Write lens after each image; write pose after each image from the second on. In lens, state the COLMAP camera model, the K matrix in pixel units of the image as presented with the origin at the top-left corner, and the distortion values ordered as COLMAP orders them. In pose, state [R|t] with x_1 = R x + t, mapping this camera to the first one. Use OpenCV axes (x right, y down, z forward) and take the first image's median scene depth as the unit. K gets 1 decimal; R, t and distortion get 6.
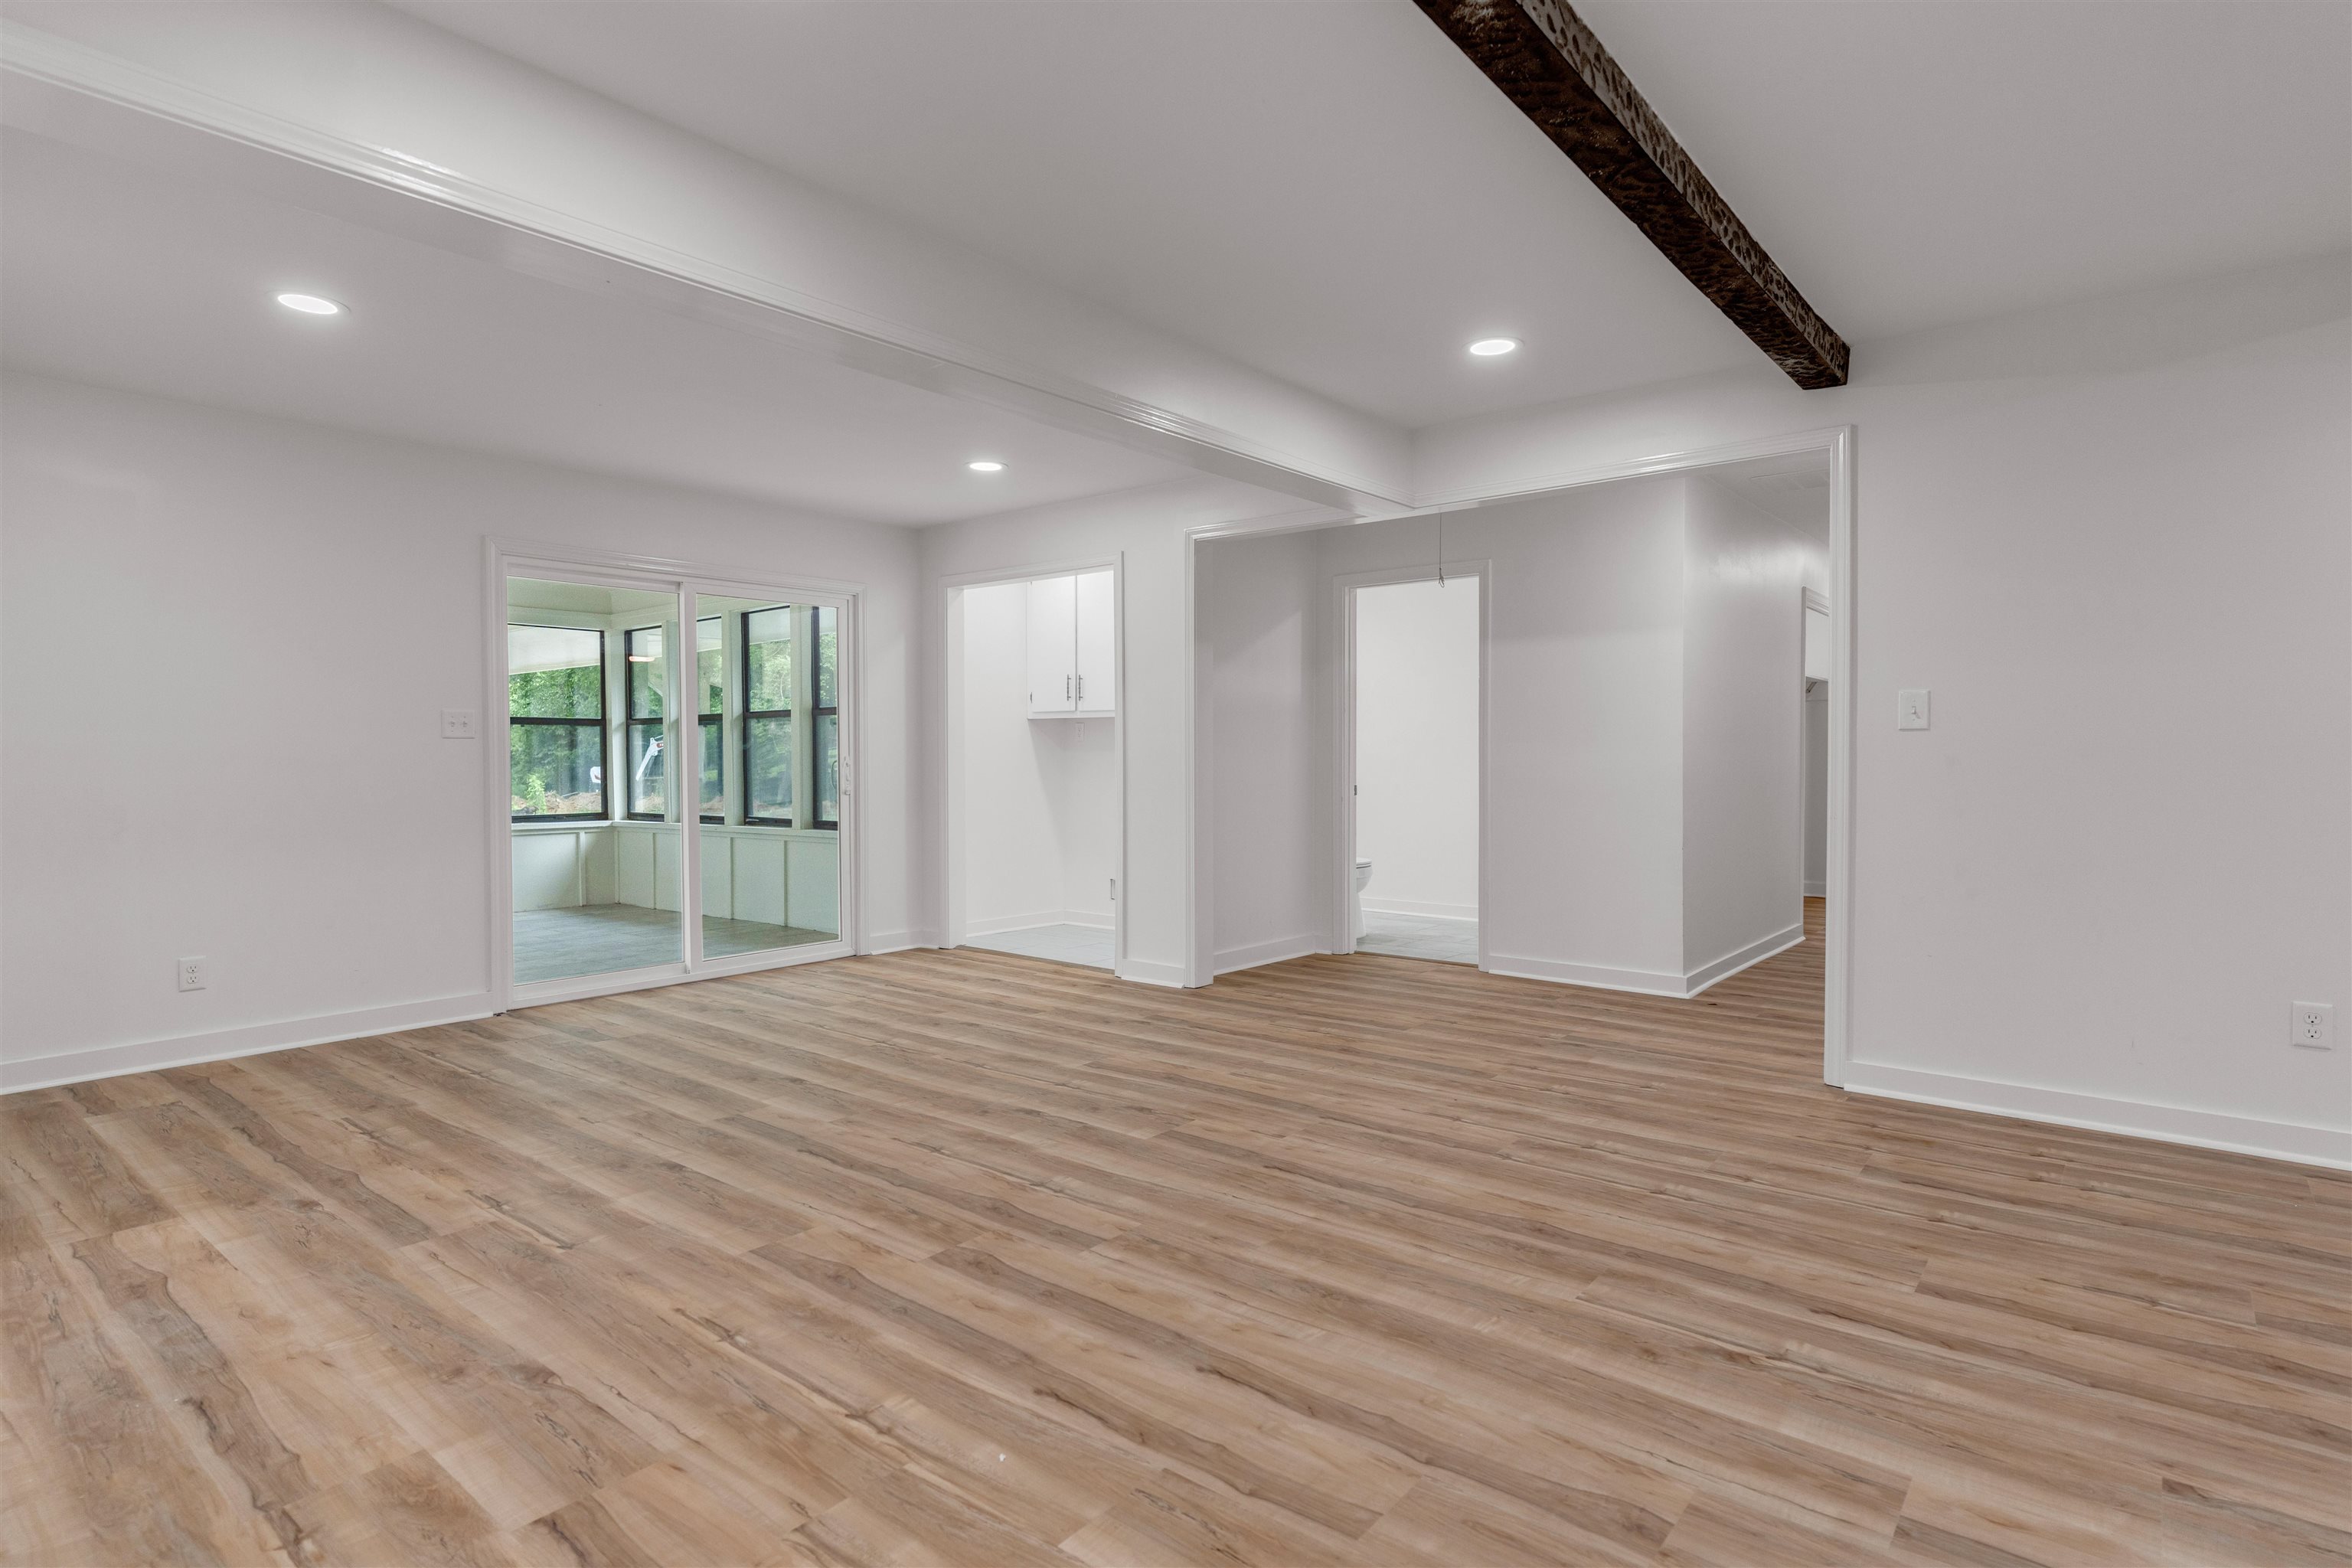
lens RADIAL K [[1166.4, 0, 1190.6], [0, 1166.4, 794.6], [0, 0, 1]] dist [-0.003198, -0.000269]
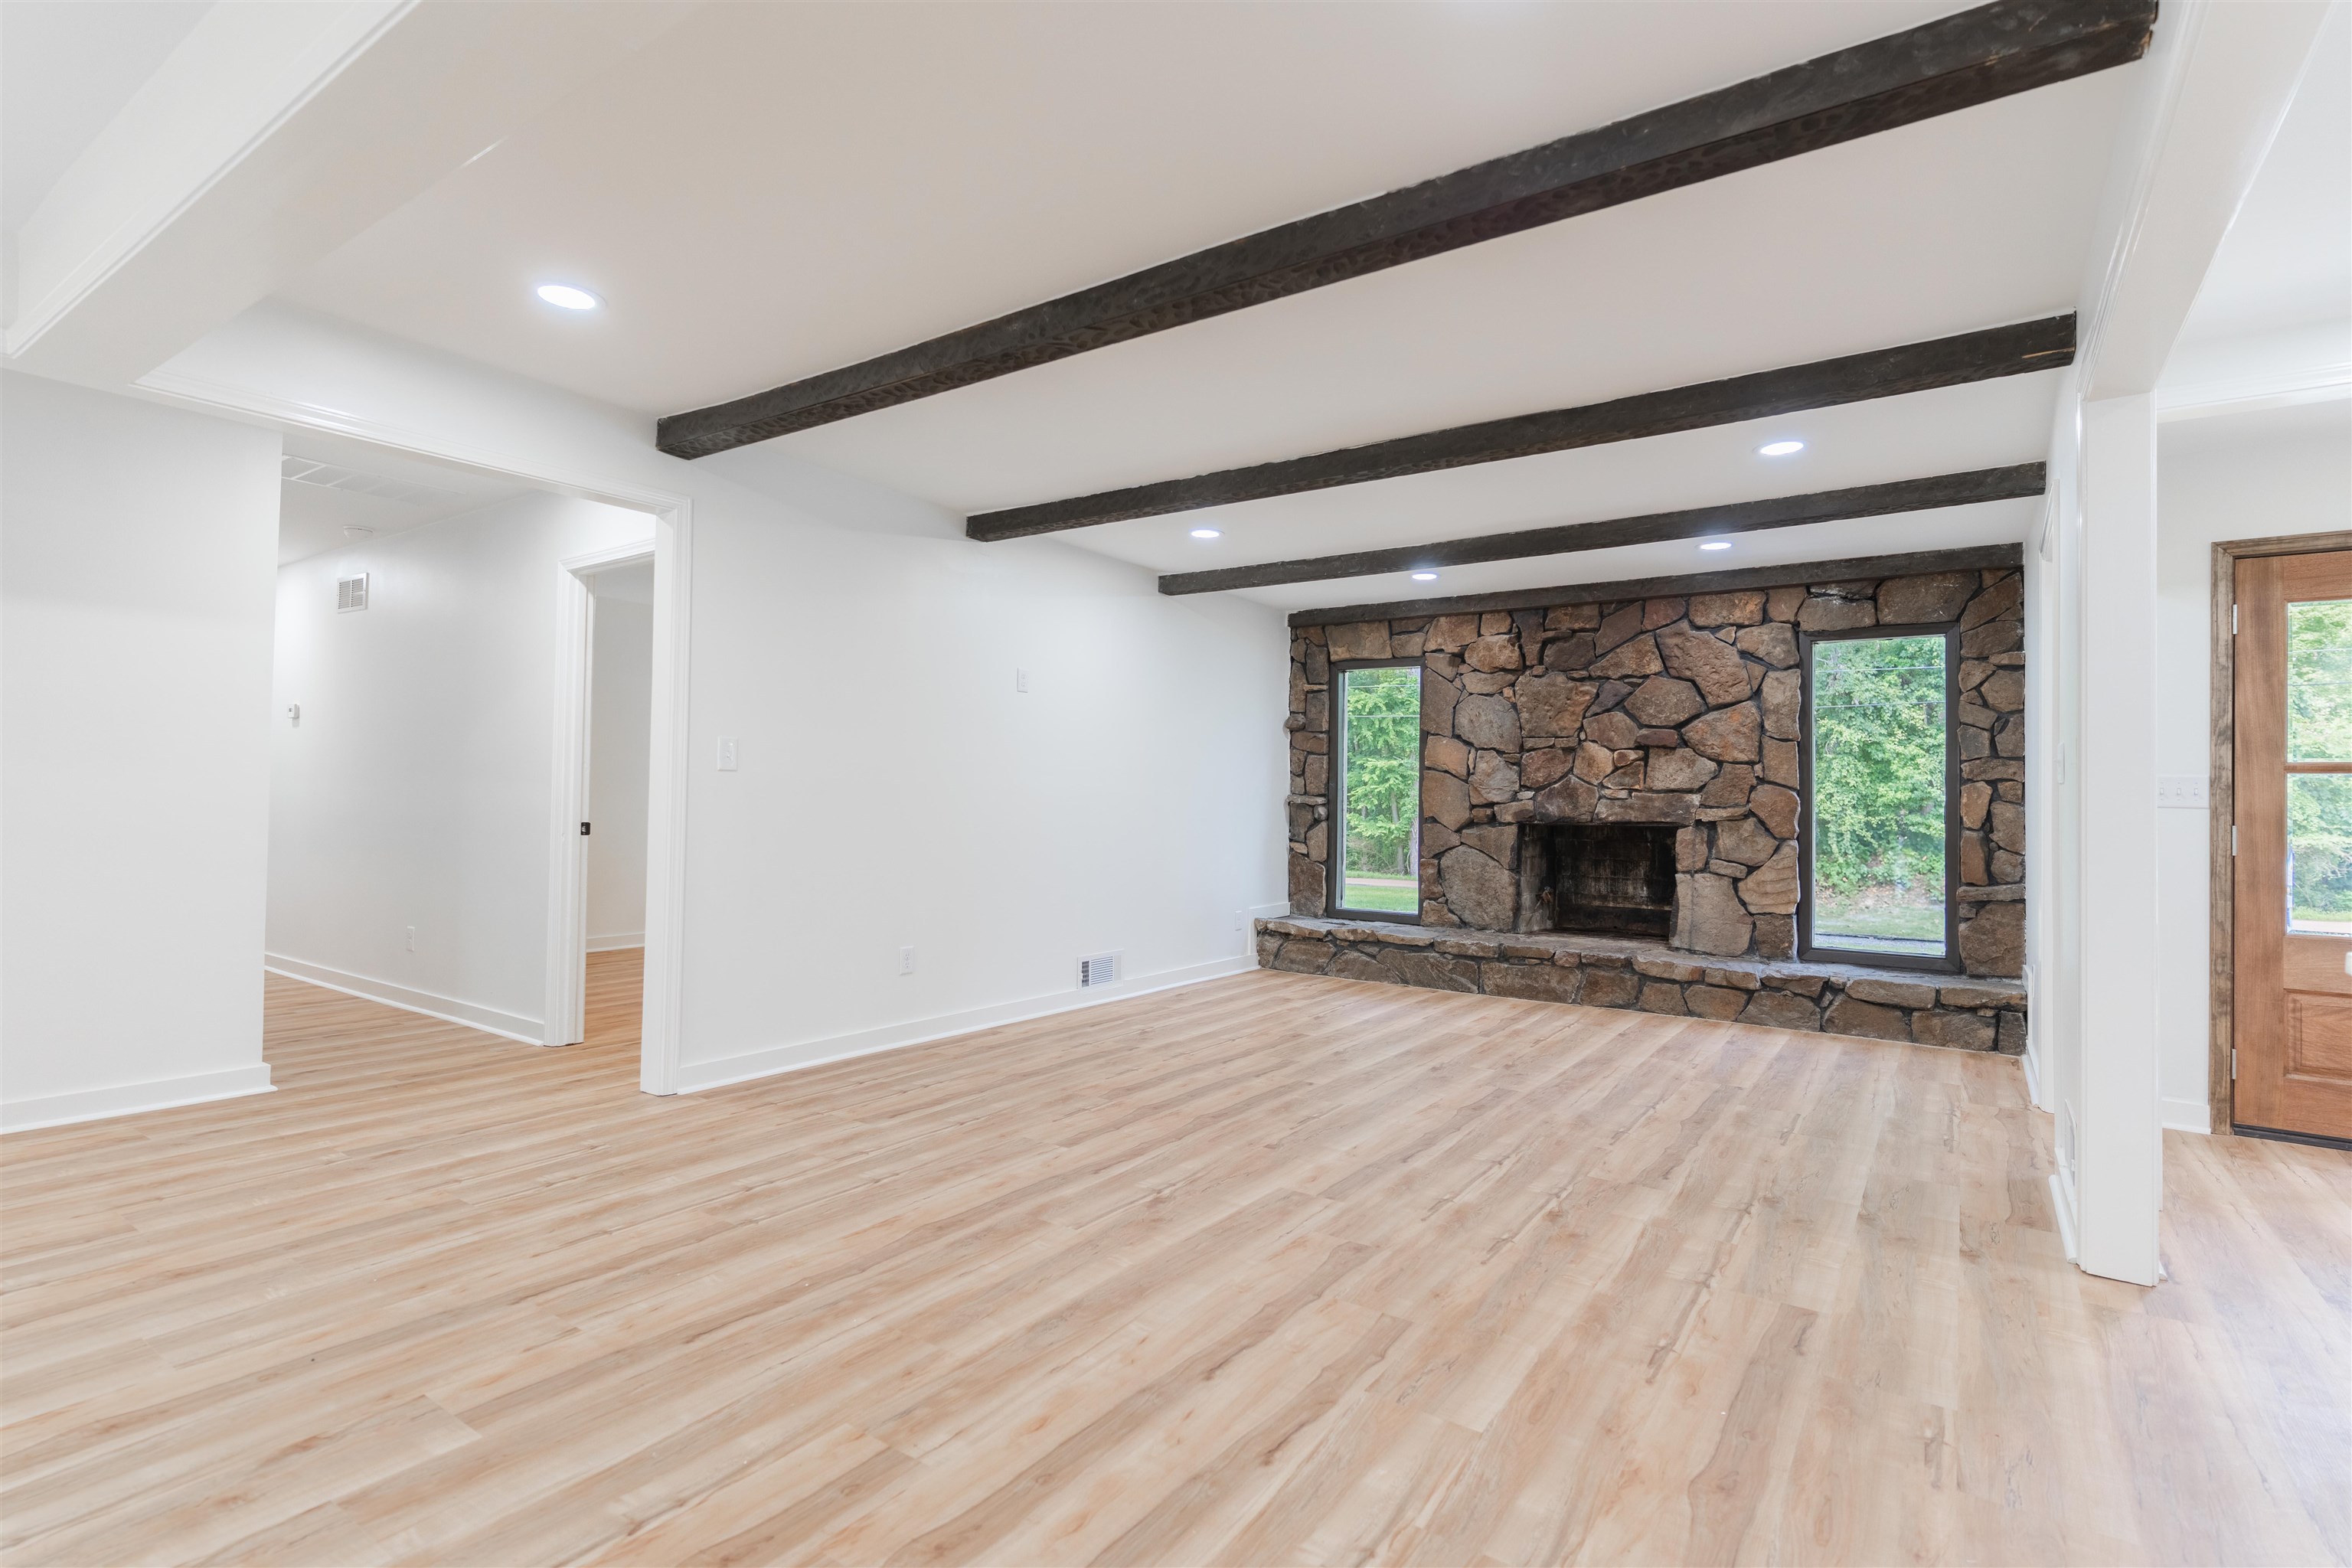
lens RADIAL K [[1166.4, 0, 1184.3], [0, 1166.4, 777.4], [0, 0, 1]] dist [-0.003198, -0.000269]
pose [[-0.077421, 0.019031, 0.996817, -0.815998], [0.019239, 0.999660, -0.017591, -0.025461], [-0.996813, 0.017816, -0.077760, 0.848291]]
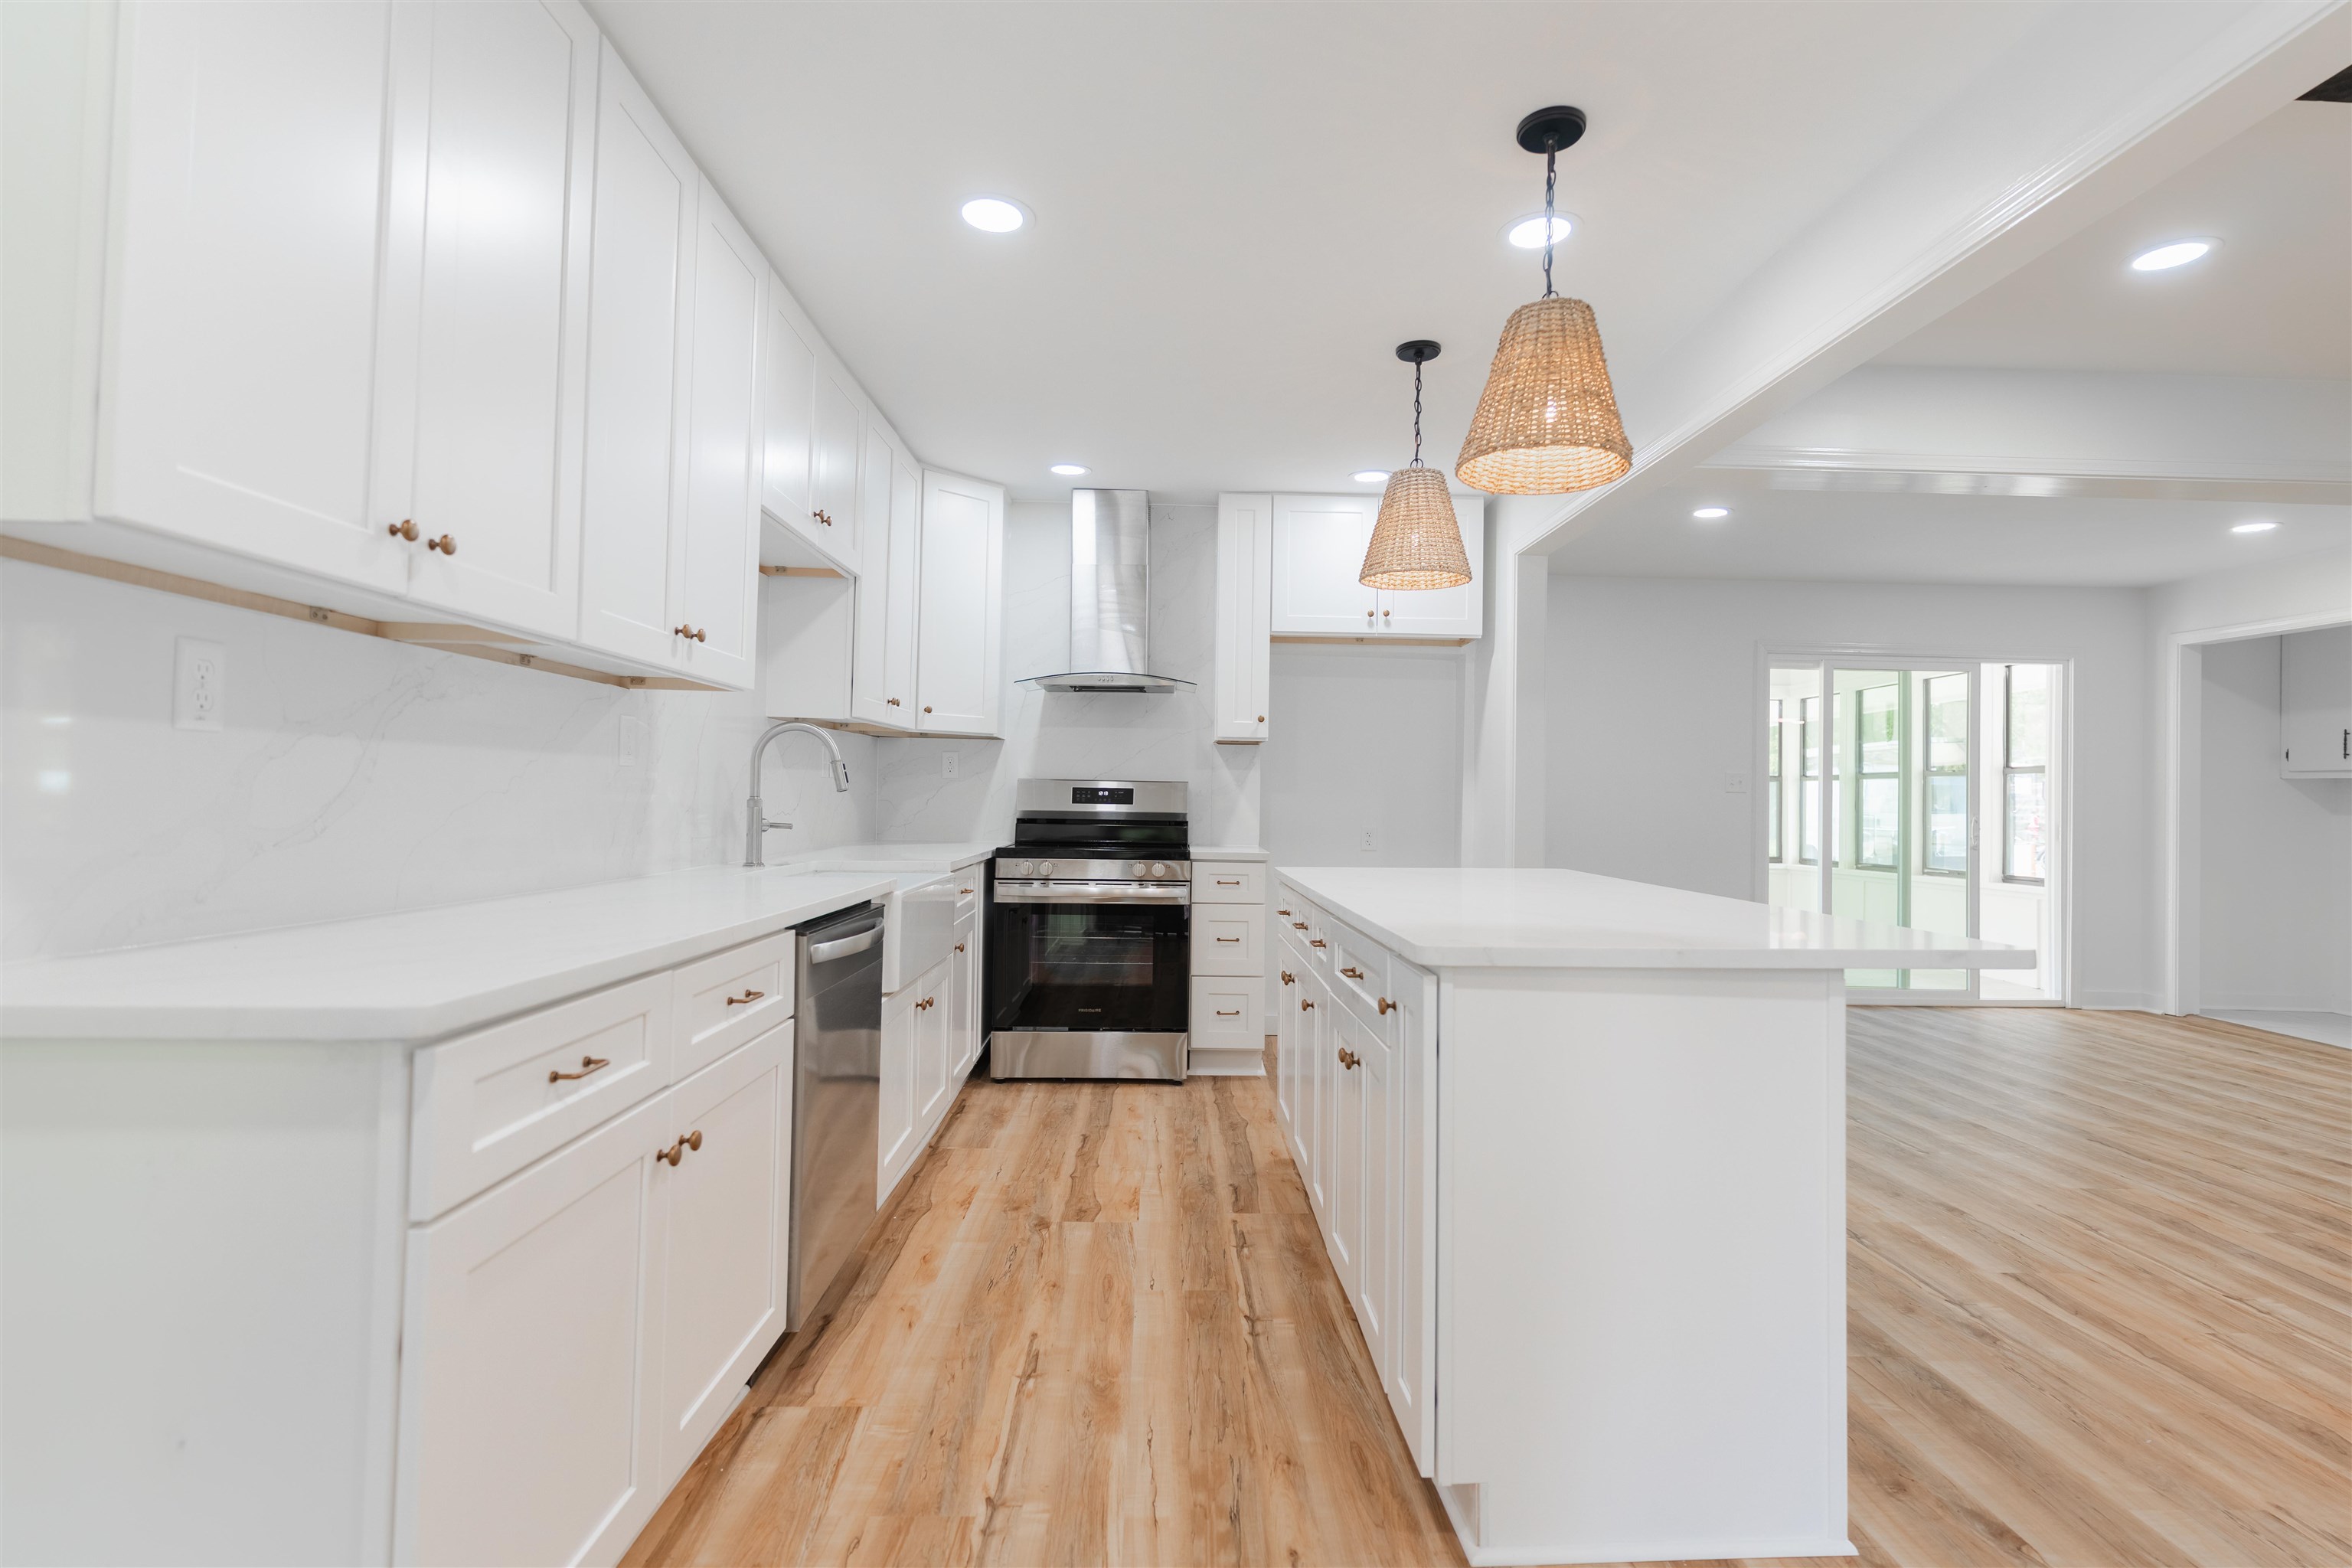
lens RADIAL K [[1166.4, 0, 1195.3], [0, 1166.4, 780.8], [0, 0, 1]] dist [-0.003198, -0.000269]
pose [[0.660187, 0.007689, -0.751062, -0.051362], [-0.047718, 0.998357, -0.031723, 0.017405], [0.749584, 0.056782, 0.659470, -0.650932]]
